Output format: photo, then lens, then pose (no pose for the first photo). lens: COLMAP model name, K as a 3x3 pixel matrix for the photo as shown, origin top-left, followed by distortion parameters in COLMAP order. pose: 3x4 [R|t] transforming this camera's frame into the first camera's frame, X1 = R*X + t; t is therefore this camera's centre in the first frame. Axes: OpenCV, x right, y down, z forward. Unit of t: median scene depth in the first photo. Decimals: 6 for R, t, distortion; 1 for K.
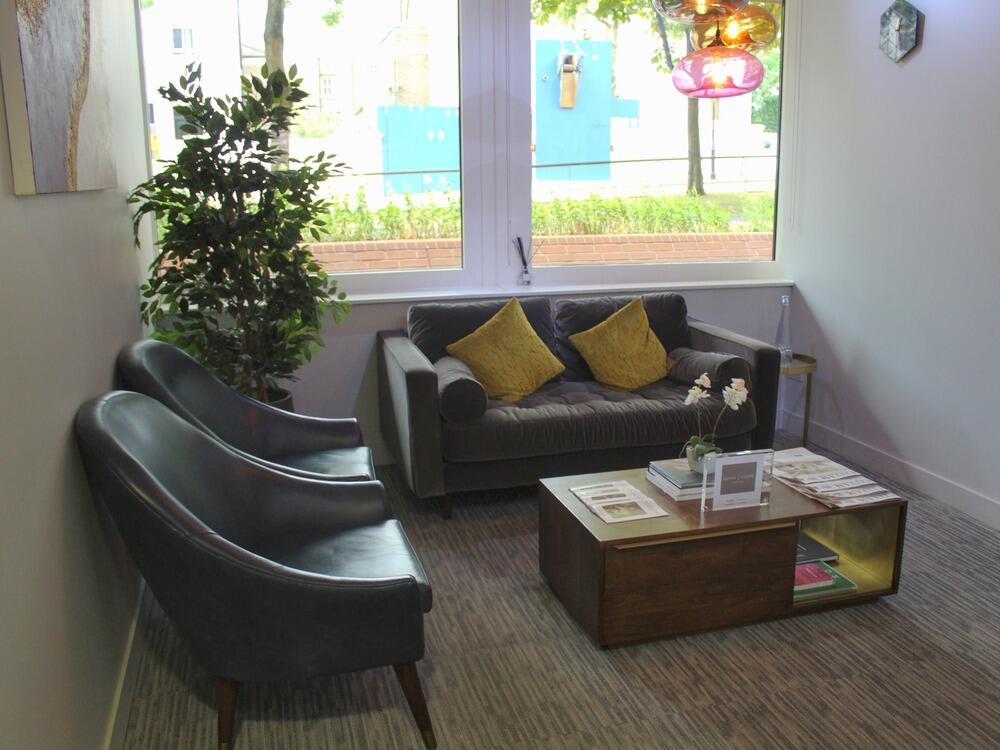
lens RADIAL K [[886.2, 0, 507.2], [0, 886.2, 376.0], [0, 0, 1]] dist [-0.142675, 0.148141]
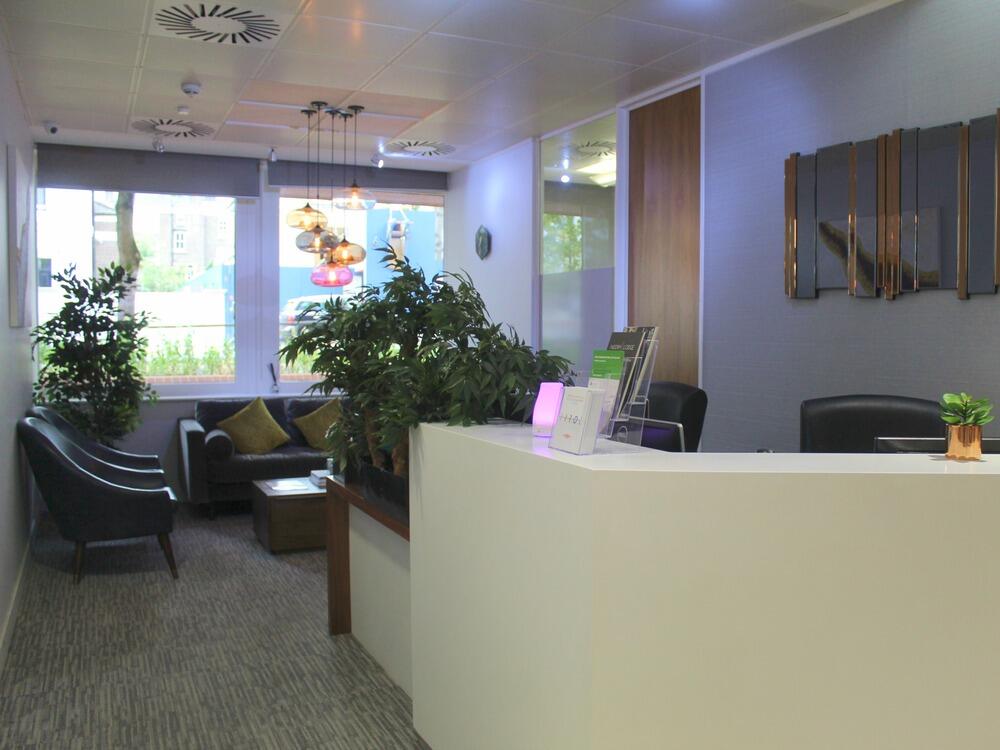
lens RADIAL K [[886.2, 0, 508.7], [0, 886.2, 370.6], [0, 0, 1]] dist [-0.142675, 0.148141]
pose [[0.986411, 0.001728, 0.164287, 0.232027], [0.027439, 0.984168, -0.175102, 0.195307], [-0.161989, 0.177230, 0.970747, -0.820276]]
